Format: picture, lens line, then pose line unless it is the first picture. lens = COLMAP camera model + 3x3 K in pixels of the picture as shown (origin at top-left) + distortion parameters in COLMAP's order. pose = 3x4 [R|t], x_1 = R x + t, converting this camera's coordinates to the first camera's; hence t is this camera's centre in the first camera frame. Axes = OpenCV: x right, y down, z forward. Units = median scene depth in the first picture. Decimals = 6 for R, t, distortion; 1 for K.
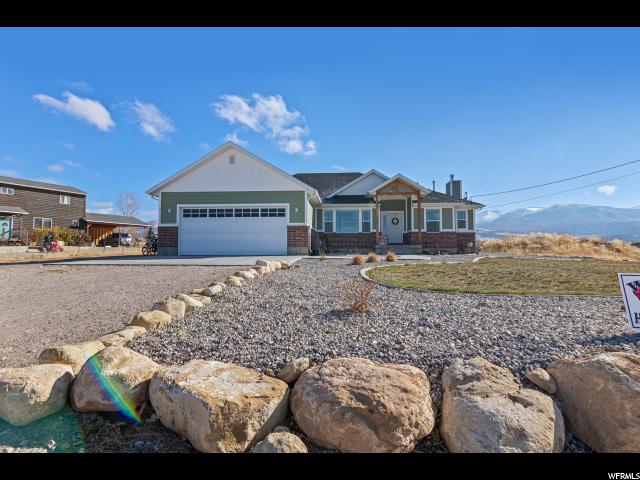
lens RADIAL K [[322.2, 0, 321.2], [0, 322.2, 242.8], [0, 0, 1]] dist [-0.001572, -0.000135]
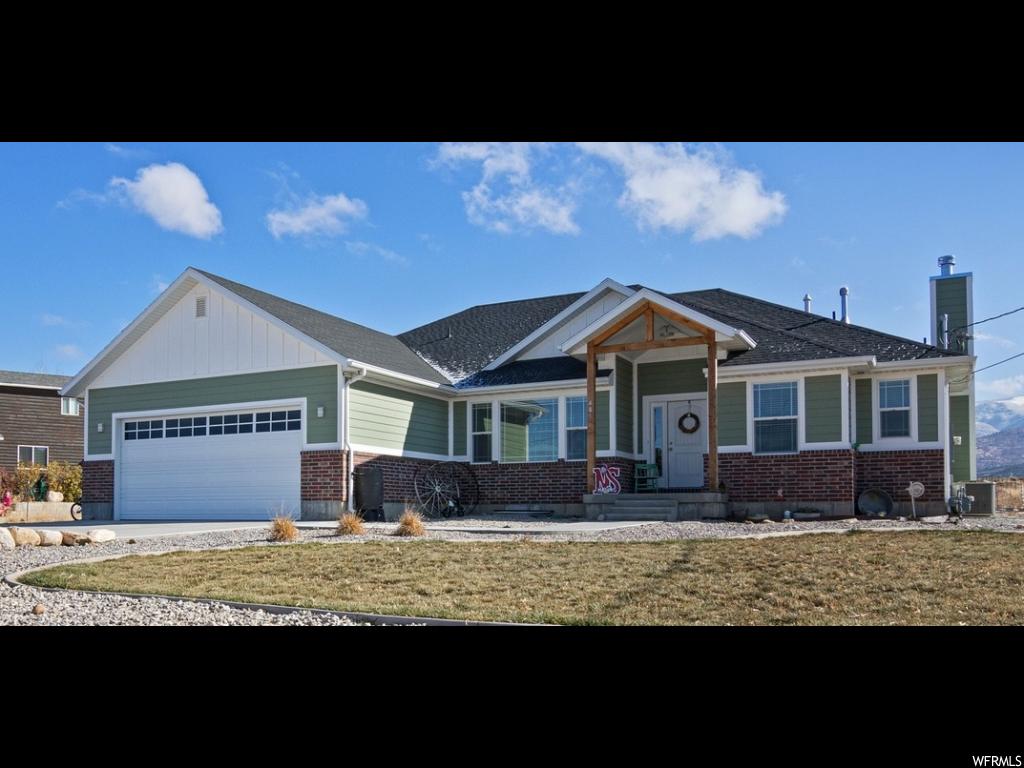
lens RADIAL K [[924.3, 0, 353.3], [0, 924.3, 499.5], [0, 0, 1]] dist [-0.006248, 0.000617]
pose [[0.878911, -0.007251, -0.476931, 0.460462], [0.012372, 0.999895, 0.007599, 0.001828], [0.476825, -0.012579, 0.878908, -0.028545]]
